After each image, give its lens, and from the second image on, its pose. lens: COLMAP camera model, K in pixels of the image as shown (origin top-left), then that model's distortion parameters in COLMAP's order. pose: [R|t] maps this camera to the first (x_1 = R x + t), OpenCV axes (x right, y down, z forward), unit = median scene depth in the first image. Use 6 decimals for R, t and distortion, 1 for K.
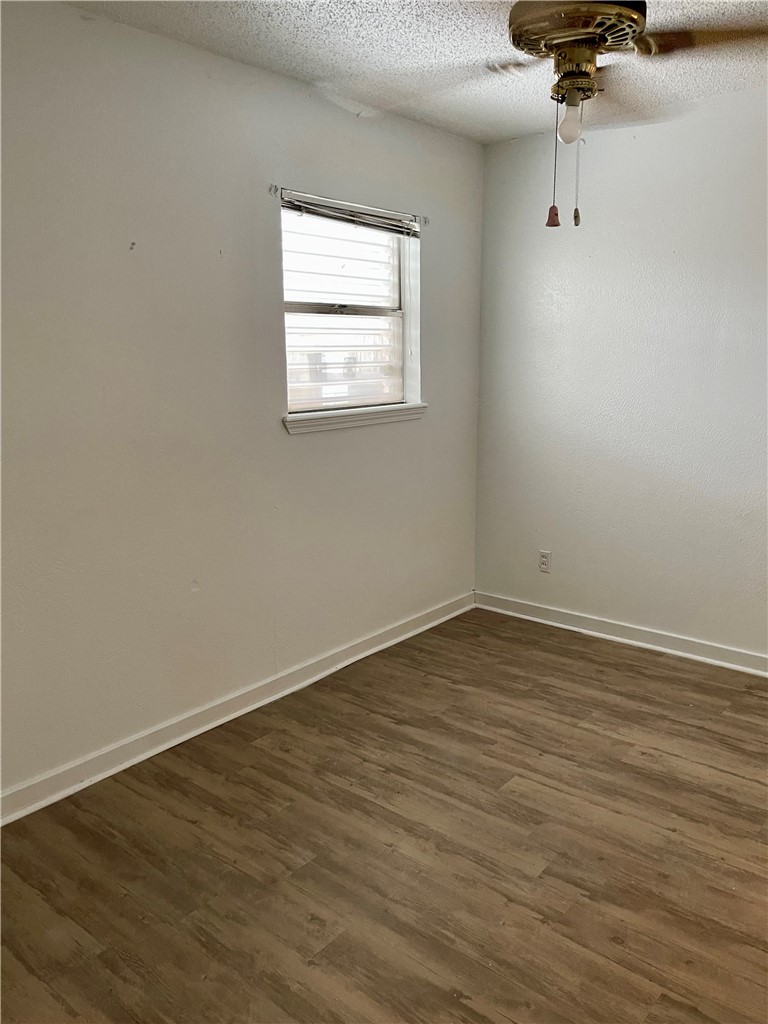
lens RADIAL K [[779.4, 0, 387.6], [0, 779.4, 522.7], [0, 0, 1]] dist [0.082452, -0.118027]
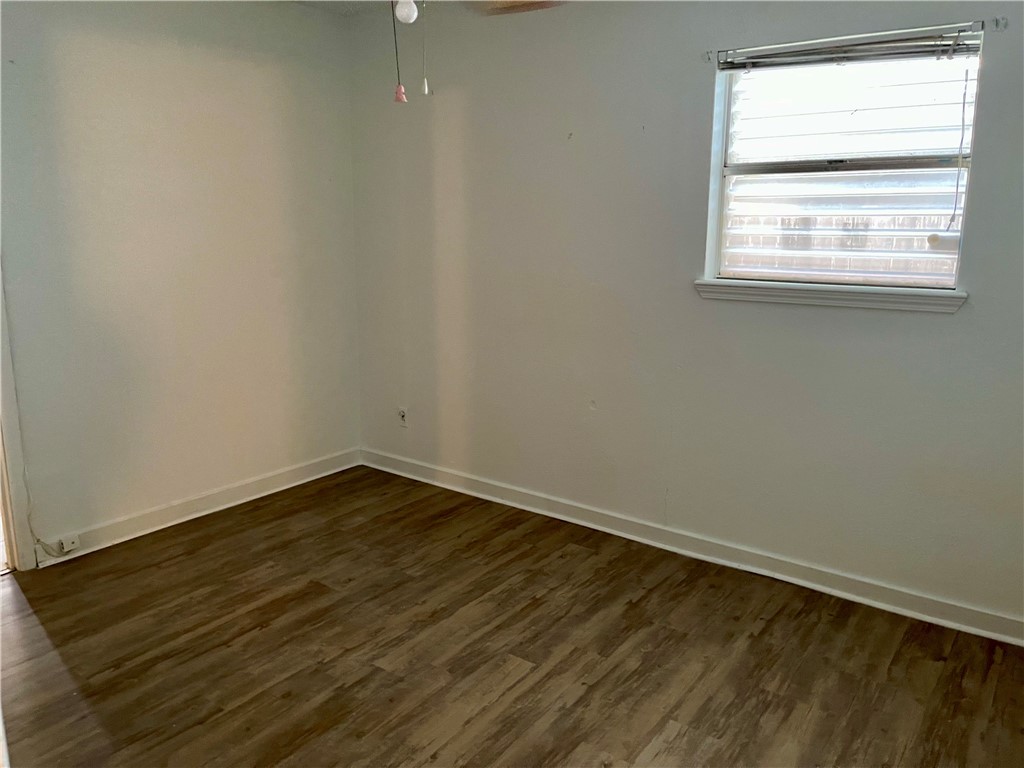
lens RADIAL K [[779.4, 0, 512.0], [0, 779.4, 384.0], [0, 0, 1]] dist [0.082452, -0.118027]
pose [[0.060219, 0.214026, -0.974970, 0.923471], [-0.227913, 0.953890, 0.195321, -0.160285], [0.971818, 0.210446, 0.106221, 0.737576]]
